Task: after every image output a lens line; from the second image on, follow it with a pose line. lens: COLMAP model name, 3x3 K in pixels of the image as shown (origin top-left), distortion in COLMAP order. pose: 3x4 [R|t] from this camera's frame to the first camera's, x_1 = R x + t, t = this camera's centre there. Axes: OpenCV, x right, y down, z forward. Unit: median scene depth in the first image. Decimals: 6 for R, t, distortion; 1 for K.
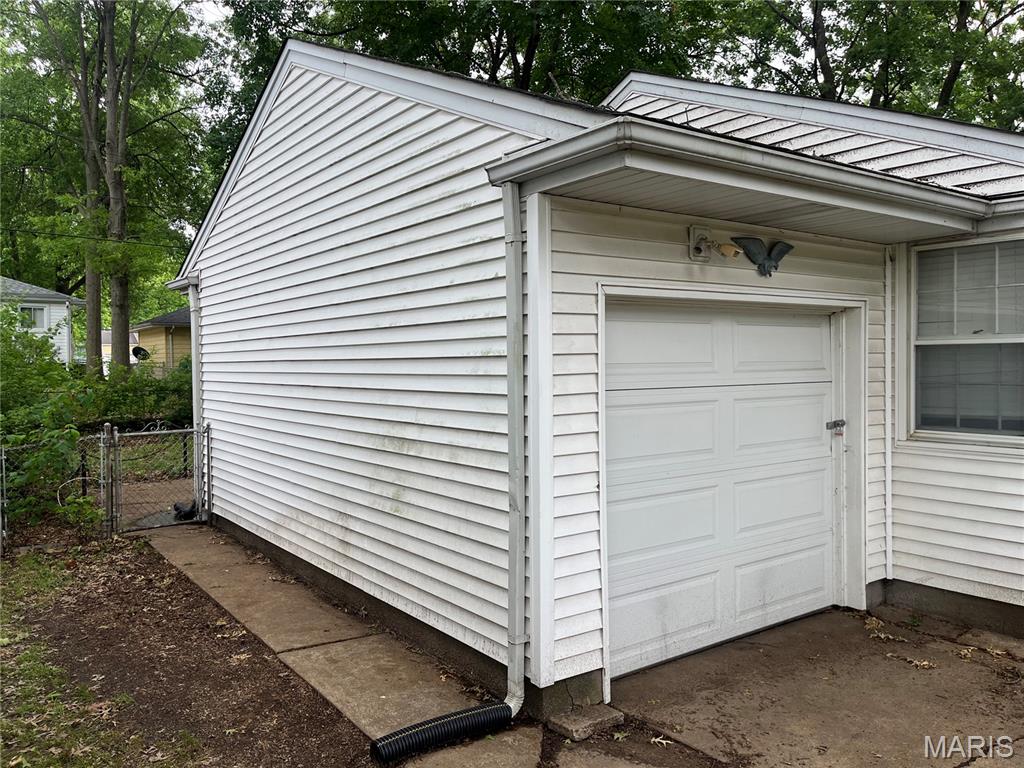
lens RADIAL K [[781.4, 0, 512.0], [0, 781.4, 384.0], [0, 0, 1]] dist [0.064863, -0.088943]
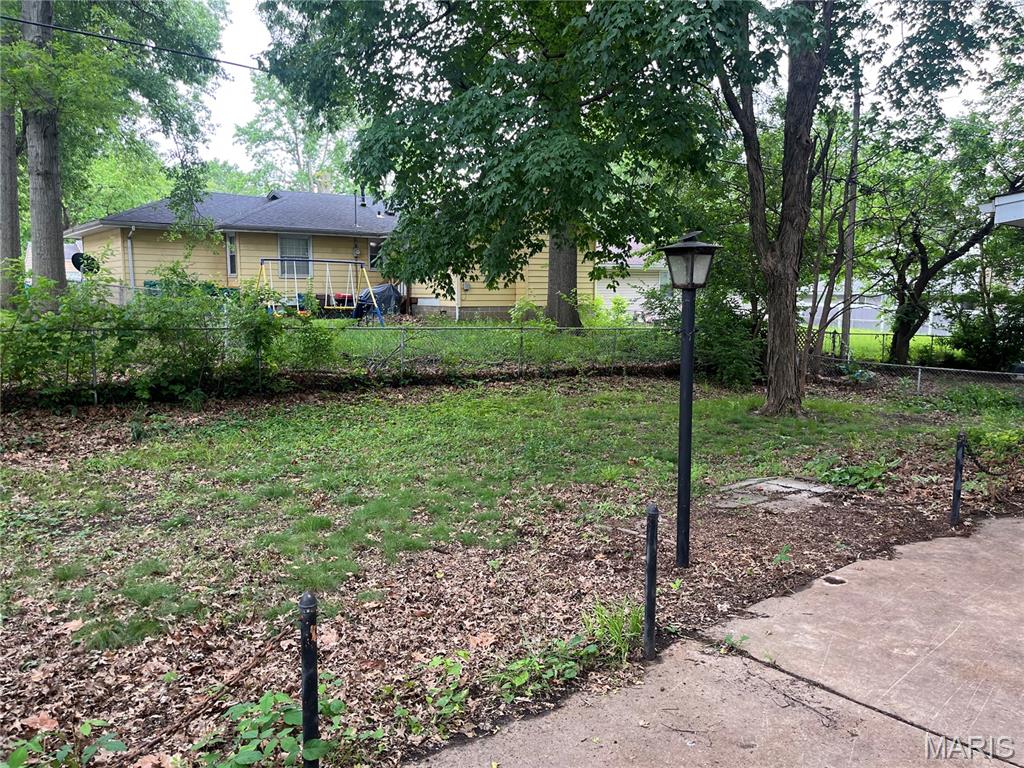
lens RADIAL K [[781.4, 0, 512.0], [0, 781.4, 384.0], [0, 0, 1]] dist [0.064863, -0.088943]
pose [[0.998590, 0.008807, 0.052342, -0.604110], [-0.013435, 0.995964, 0.088738, -0.014066], [-0.051349, -0.089316, 0.994679, 1.291521]]
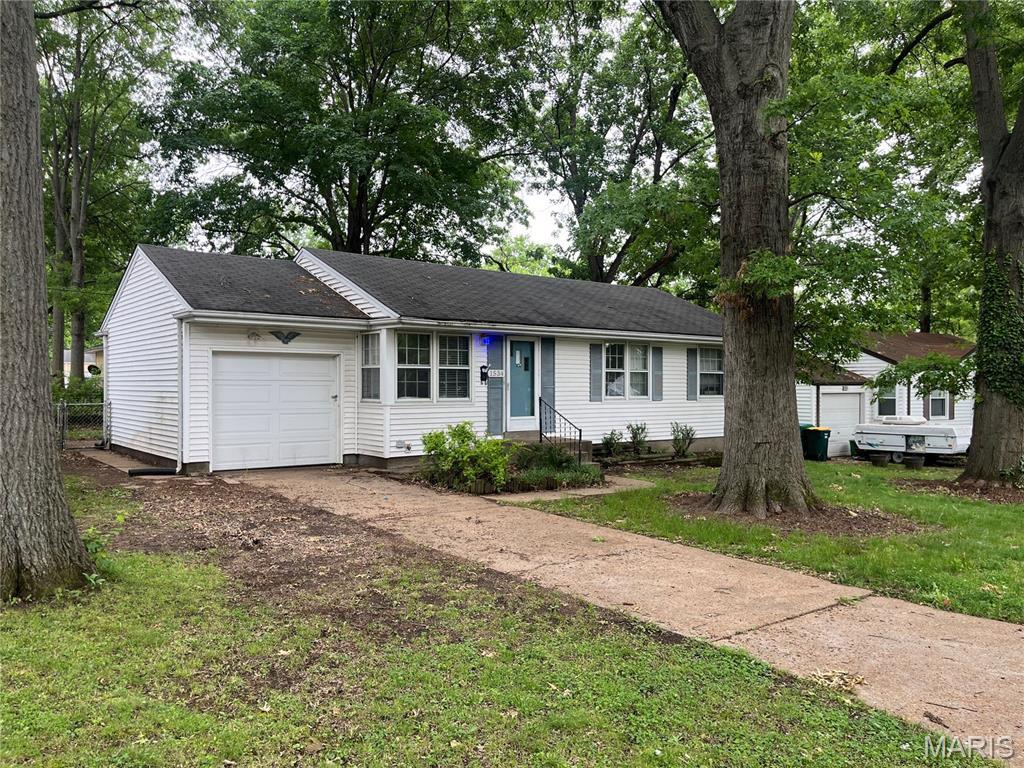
lens RADIAL K [[781.4, 0, 512.0], [0, 781.4, 384.0], [0, 0, 1]] dist [0.064863, -0.088943]
pose [[0.999196, 0.017607, 0.036032, 0.614433], [-0.016441, 0.999339, -0.032409, 0.056886], [-0.036579, 0.031790, 0.998825, -1.158481]]
